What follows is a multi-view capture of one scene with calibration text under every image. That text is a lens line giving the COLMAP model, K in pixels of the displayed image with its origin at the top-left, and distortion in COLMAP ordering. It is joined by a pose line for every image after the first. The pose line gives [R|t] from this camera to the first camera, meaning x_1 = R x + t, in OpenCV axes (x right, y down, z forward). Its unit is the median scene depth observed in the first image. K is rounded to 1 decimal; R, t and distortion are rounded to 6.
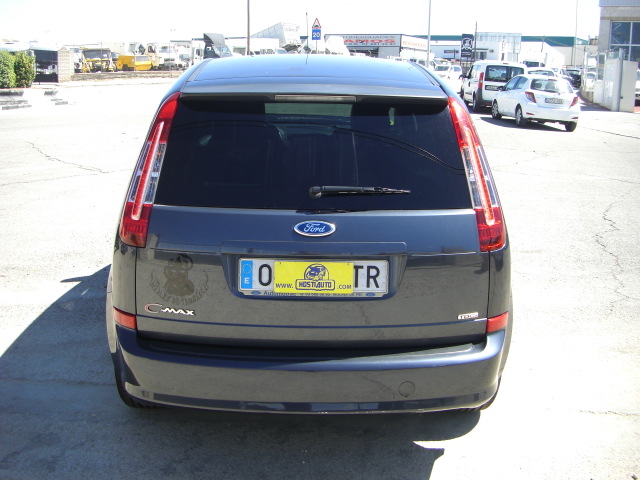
lens RADIAL K [[715.7, 0, 309.3], [0, 715.7, 236.5], [0, 0, 1]] dist [-0.139837, 0.025350]
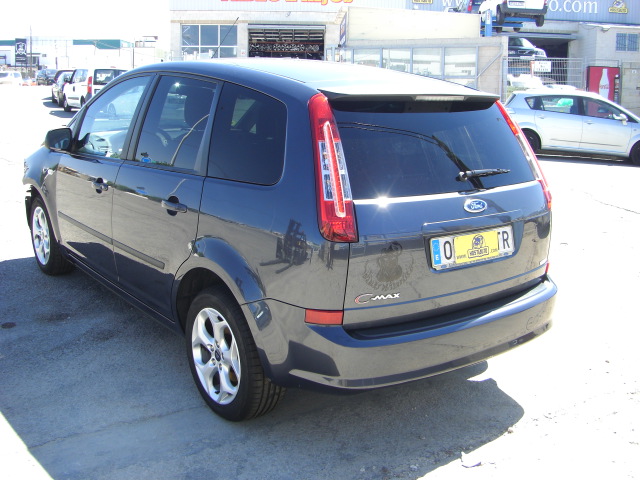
lens RADIAL K [[715.7, 0, 309.3], [0, 715.7, 236.5], [0, 0, 1]] dist [-0.139837, 0.025350]
pose [[0.806148, -0.131266, 0.576971, -0.905755], [0.133827, 0.990264, 0.038310, -0.042743], [-0.576382, 0.046331, 0.815866, 0.184834]]
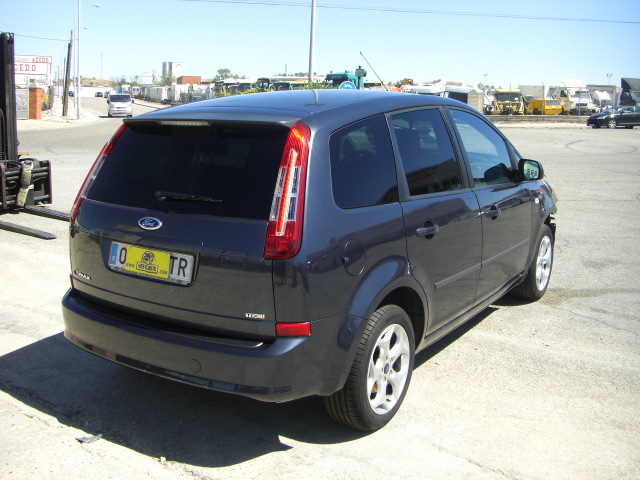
lens RADIAL K [[715.7, 0, 309.3], [0, 715.7, 236.5], [0, 0, 1]] dist [-0.139837, 0.025350]
pose [[0.822093, 0.096383, -0.561135, 0.945878], [-0.130271, 0.991265, -0.020590, 0.001009], [0.554249, 0.090027, 0.827468, 0.108000]]
